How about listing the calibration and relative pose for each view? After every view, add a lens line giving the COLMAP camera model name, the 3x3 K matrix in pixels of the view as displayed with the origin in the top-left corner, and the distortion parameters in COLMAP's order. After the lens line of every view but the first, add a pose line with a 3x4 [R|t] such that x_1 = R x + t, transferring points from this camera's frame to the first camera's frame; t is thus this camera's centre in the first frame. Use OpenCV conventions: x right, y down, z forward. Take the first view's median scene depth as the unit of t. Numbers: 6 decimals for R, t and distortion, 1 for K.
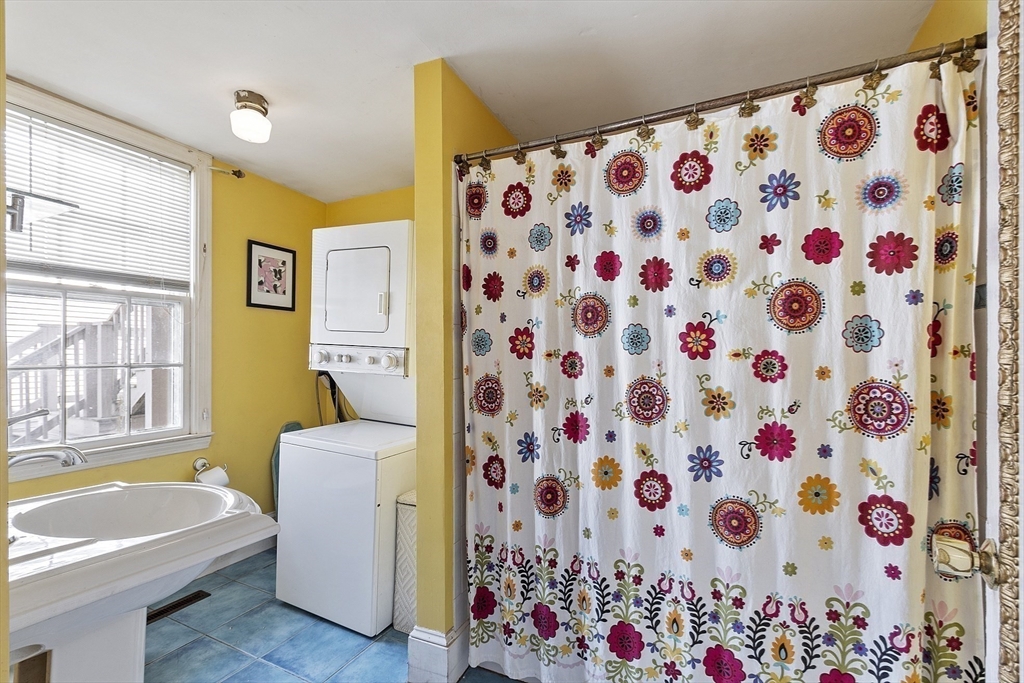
lens RADIAL K [[452.0, 0, 511.3], [0, 452.0, 354.7], [0, 0, 1]] dist [-0.000442, -0.000091]
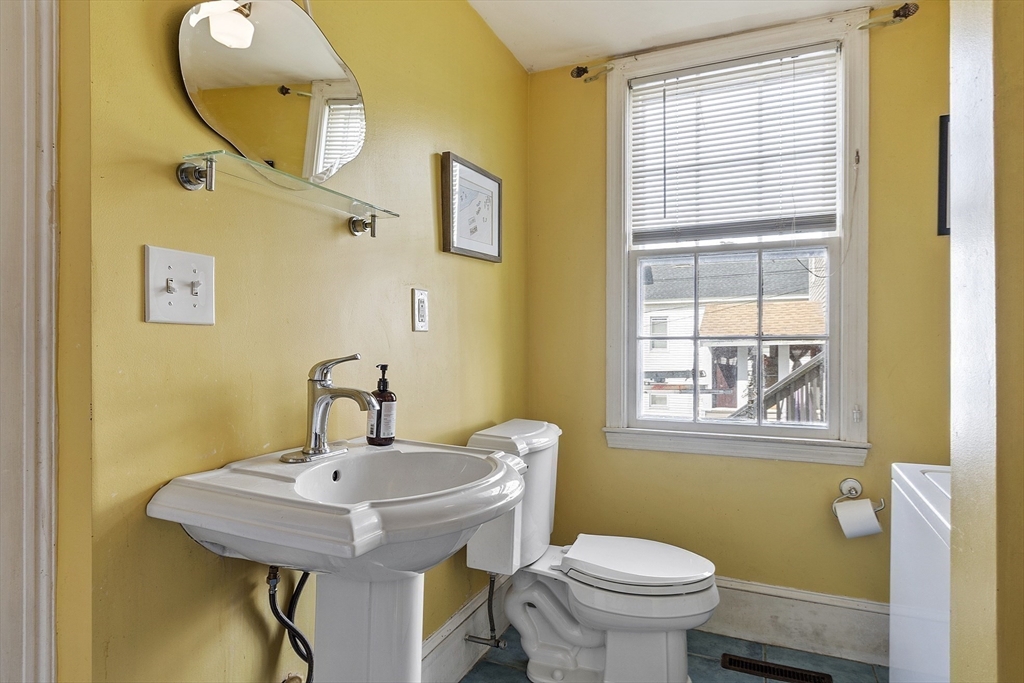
lens RADIAL K [[739.3, 0, 586.9], [0, 739.3, 340.1], [0, 0, 1]] dist [0.008588, 0.000812]
pose [[-0.033442, 0.011731, -0.999372, 0.409450], [0.008710, 0.999897, 0.011446, 0.011110], [0.999403, -0.008322, -0.033541, 0.665772]]
